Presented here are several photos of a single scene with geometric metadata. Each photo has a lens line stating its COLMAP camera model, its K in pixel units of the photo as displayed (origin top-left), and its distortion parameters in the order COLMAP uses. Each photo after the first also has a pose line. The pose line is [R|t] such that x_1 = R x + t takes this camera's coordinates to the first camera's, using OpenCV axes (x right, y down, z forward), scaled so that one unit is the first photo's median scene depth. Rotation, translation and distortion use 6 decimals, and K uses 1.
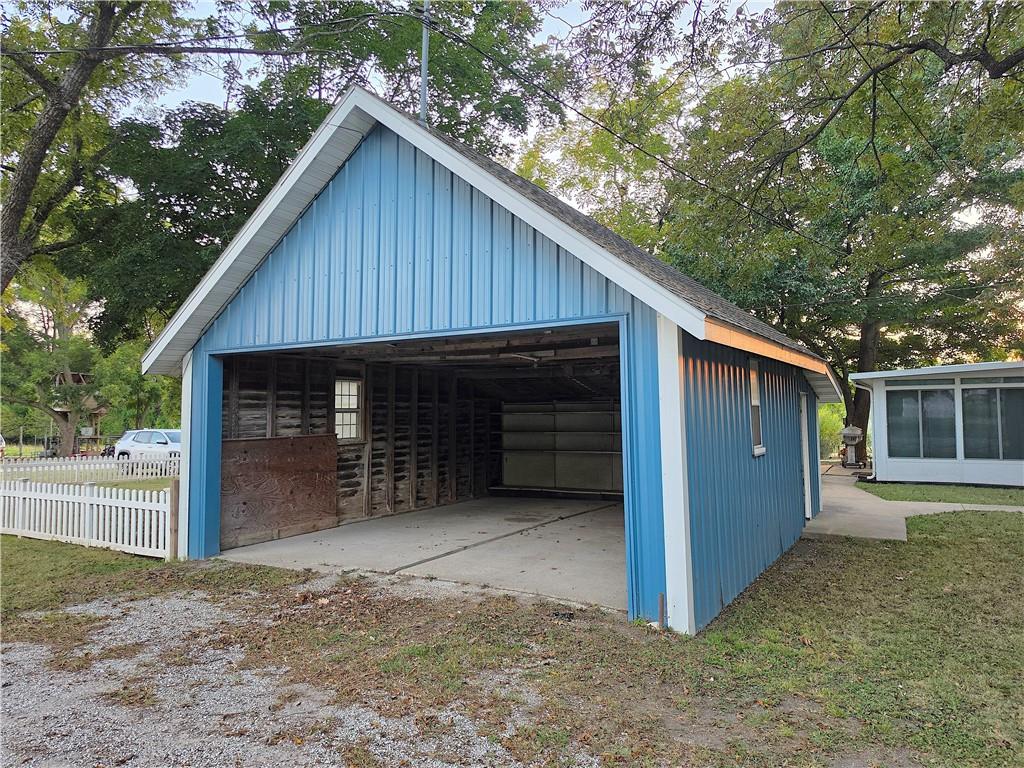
lens RADIAL K [[688.5, 0, 512.0], [0, 688.5, 384.0], [0, 0, 1]] dist [0.001339, 0.000435]
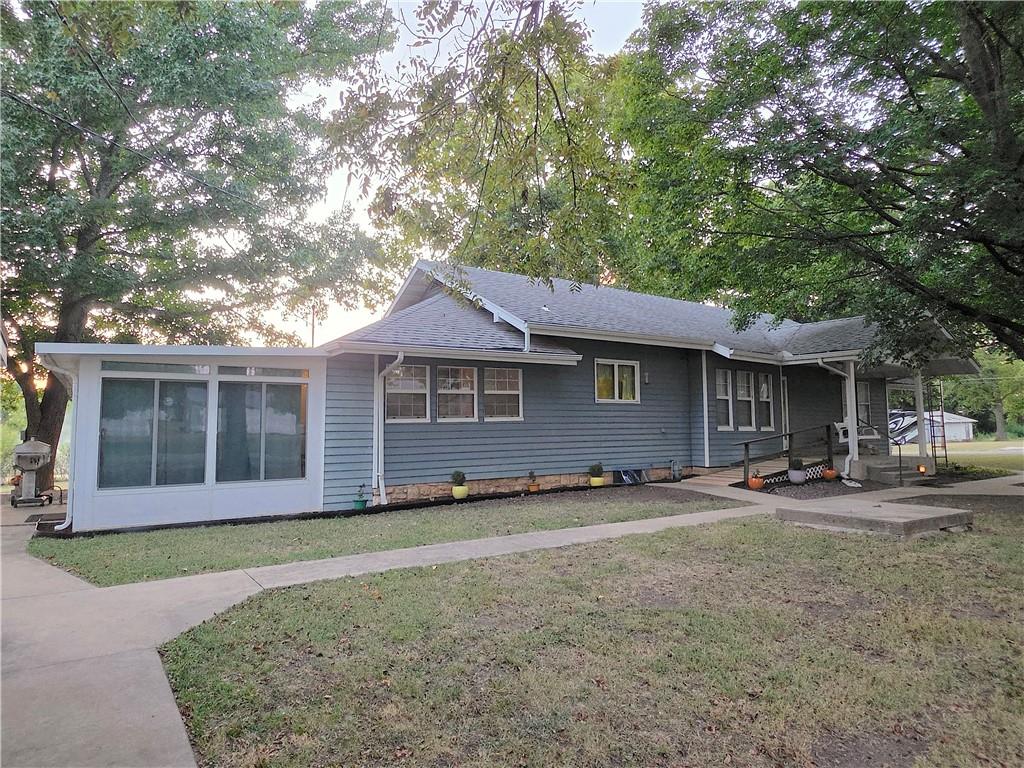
lens RADIAL K [[573.9, 0, 512.0], [0, 573.9, 384.0], [0, 0, 1]] dist [0.001882, 0.000322]
pose [[0.412439, 0.079749, 0.907488, 0.234397], [-0.035247, 0.996812, -0.071580, 0.038791], [-0.910303, -0.002464, 0.413935, 0.466528]]
